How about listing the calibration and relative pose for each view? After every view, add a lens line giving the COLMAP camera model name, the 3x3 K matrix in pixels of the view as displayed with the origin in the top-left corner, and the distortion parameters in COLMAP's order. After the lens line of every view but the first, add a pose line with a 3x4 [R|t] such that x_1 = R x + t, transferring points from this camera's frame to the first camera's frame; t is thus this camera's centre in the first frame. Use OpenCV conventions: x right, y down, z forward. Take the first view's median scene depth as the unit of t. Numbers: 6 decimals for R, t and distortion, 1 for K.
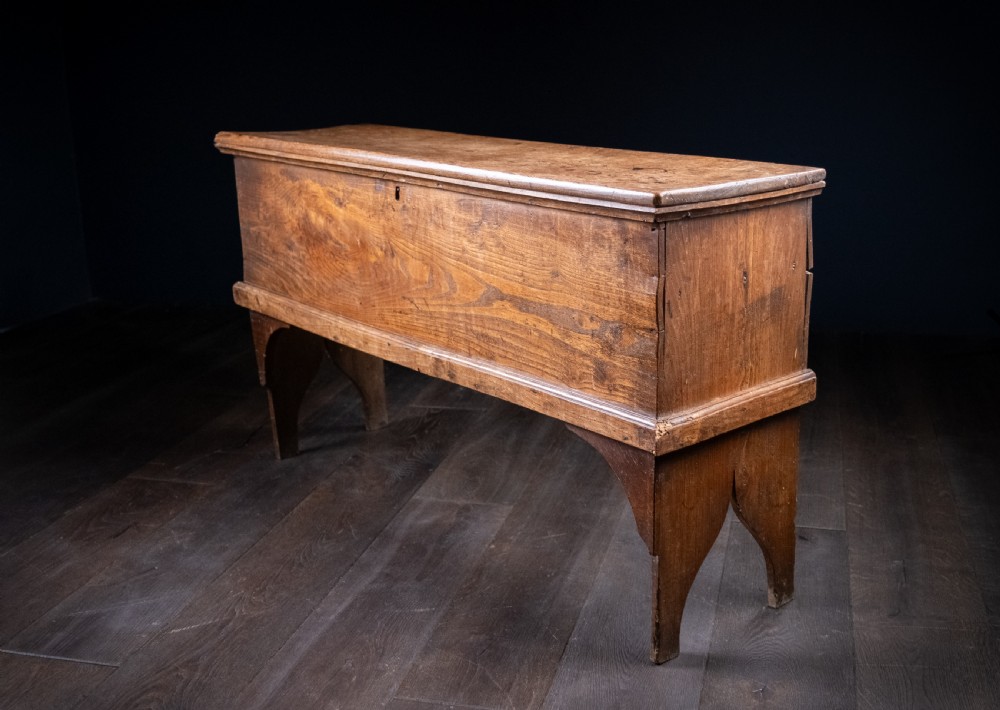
lens RADIAL K [[1141.5, 0, 553.7], [0, 1141.5, 327.3], [0, 0, 1]] dist [0.001449, -0.001778]
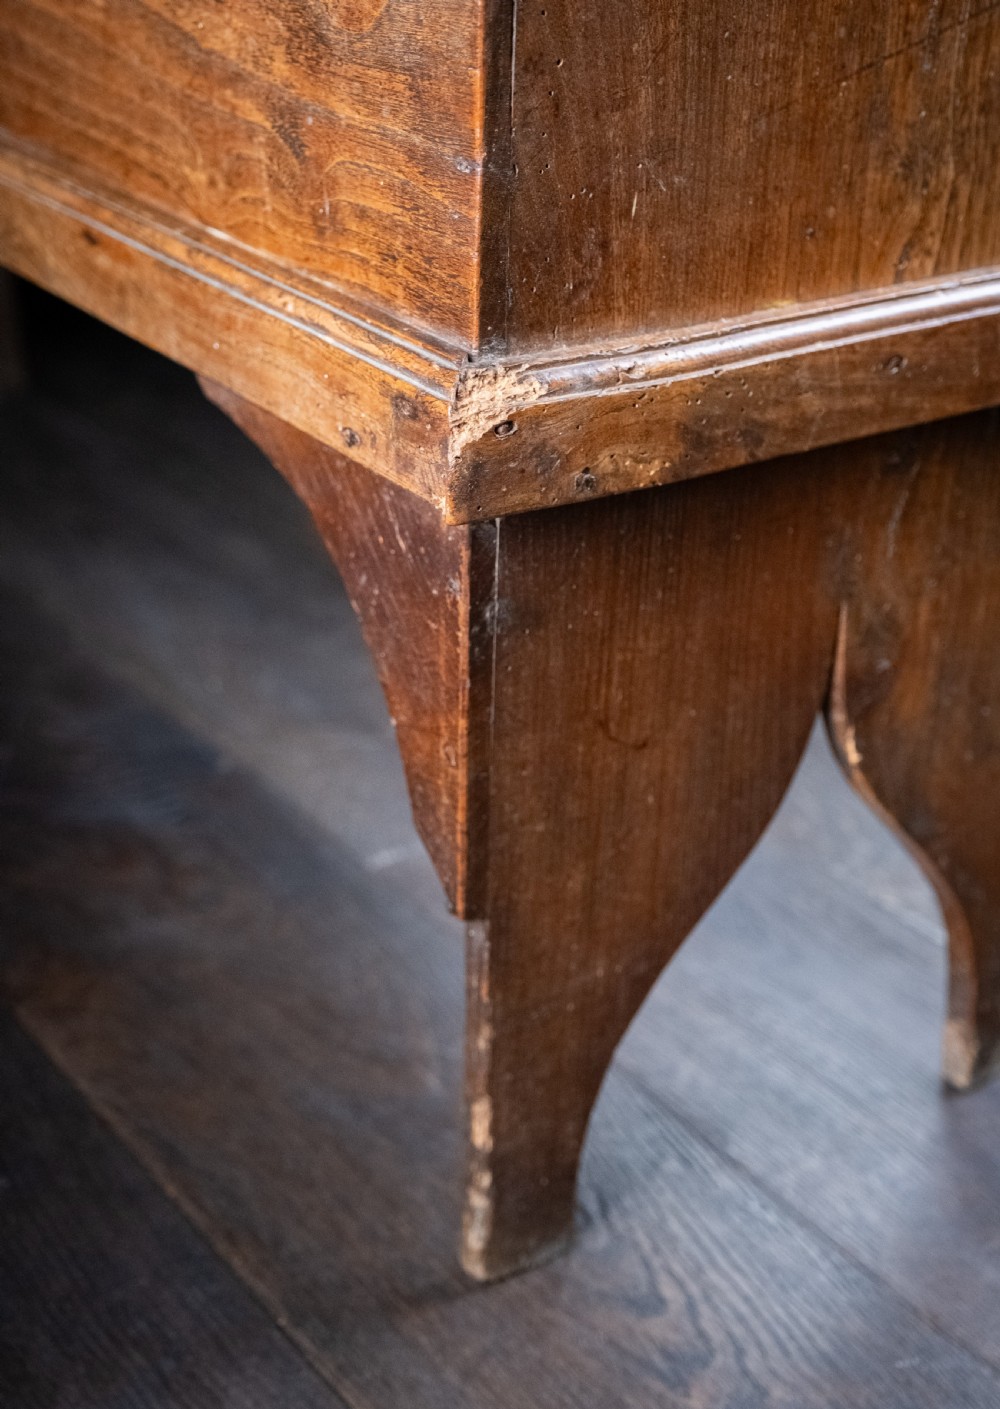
lens RADIAL K [[2066.0, 0, 496.3], [0, 2066.0, 775.3], [0, 0, 1]] dist [0.001055, -0.038023]
pose [[0.991381, 0.089909, -0.095286, 0.128362], [-0.065212, 0.969491, 0.236294, 0.057446], [0.113624, -0.228044, 0.966998, 0.535000]]
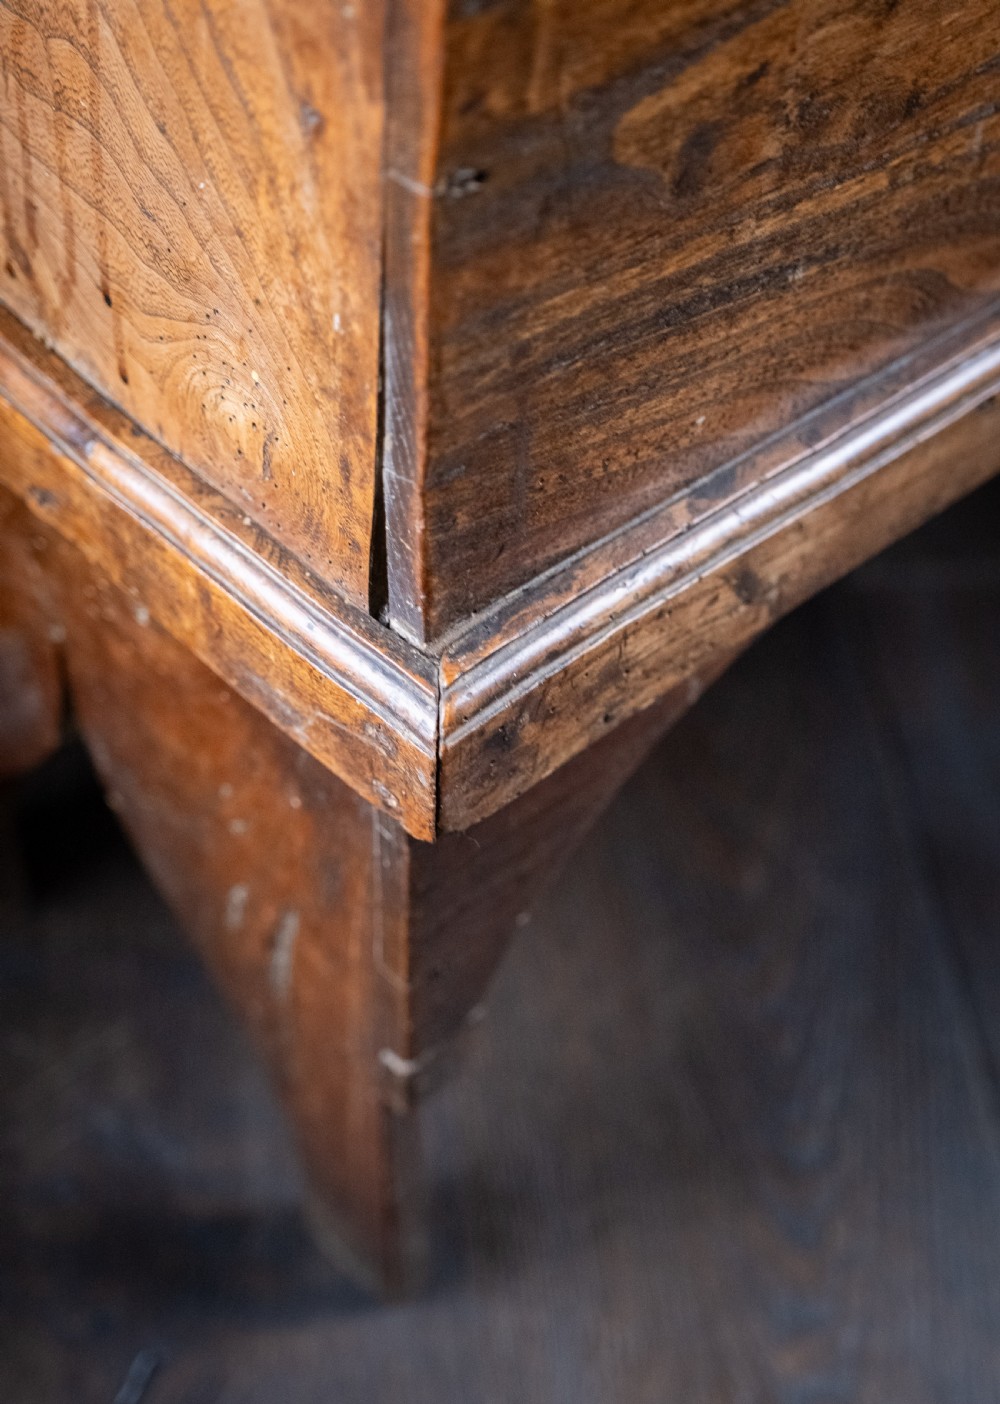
lens RADIAL K [[2252.1, 0, 500.0], [0, 2252.1, 702.0], [0, 0, 1]] dist [-0.000227, -0.034989]
pose [[0.000968, -0.739179, 0.673509, -0.584032], [0.215096, 0.657898, 0.721737, -0.263179], [-0.976593, 0.144170, 0.159631, 1.340994]]
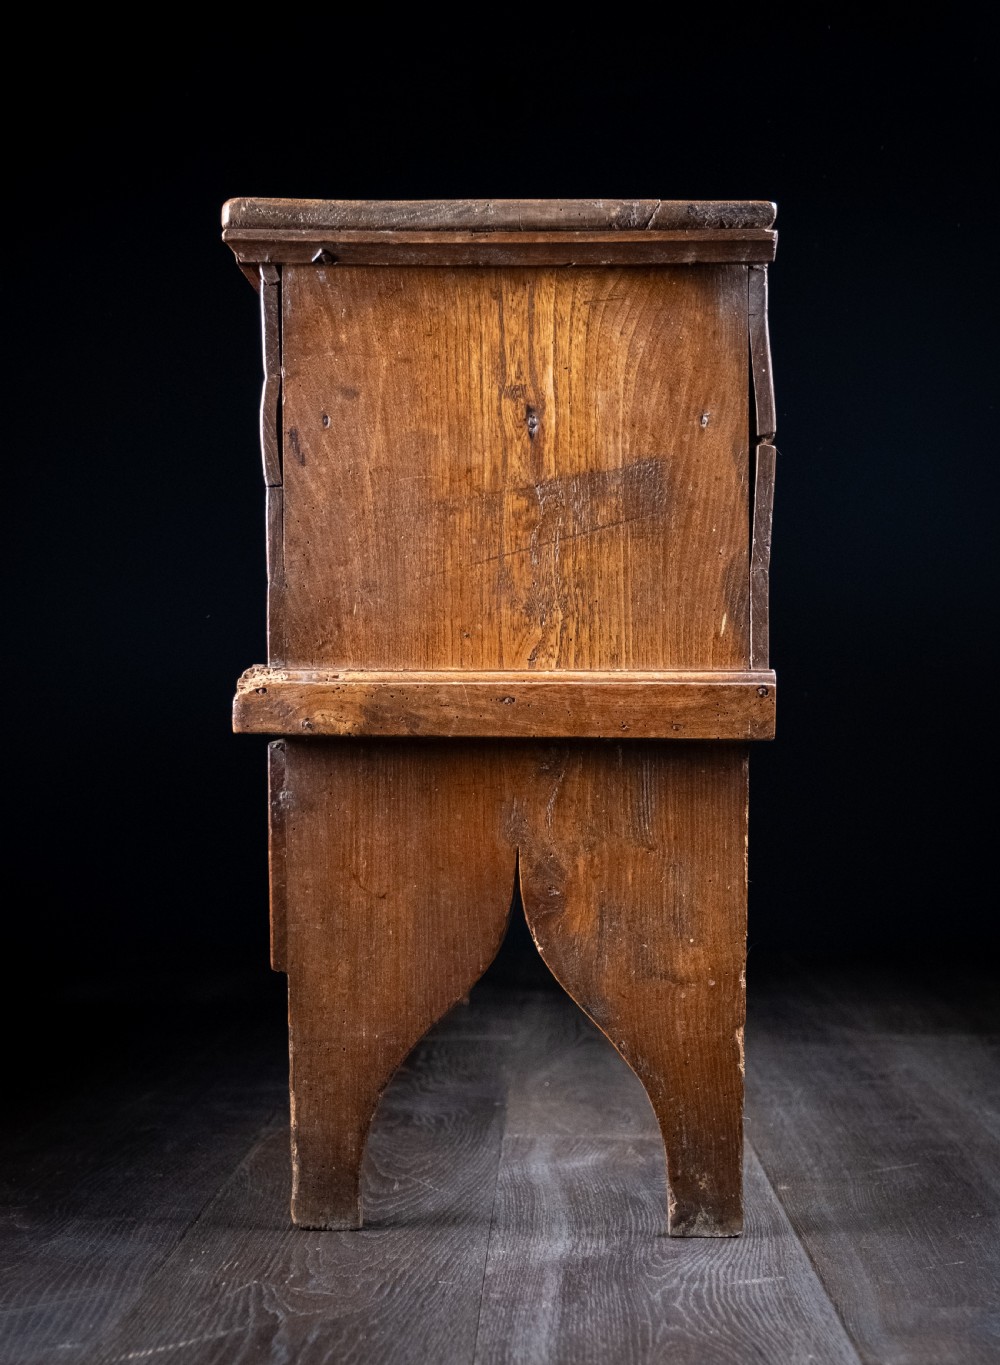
lens RADIAL K [[1813.7, 0, 499.2], [0, 1813.7, 794.5], [0, 0, 1]] dist [-0.011443, -0.020845]
pose [[0.716686, 0.027698, -0.696845, 0.656339], [-0.188812, 0.969600, -0.155648, 0.217625], [0.671350, 0.243123, 0.700129, 0.476520]]
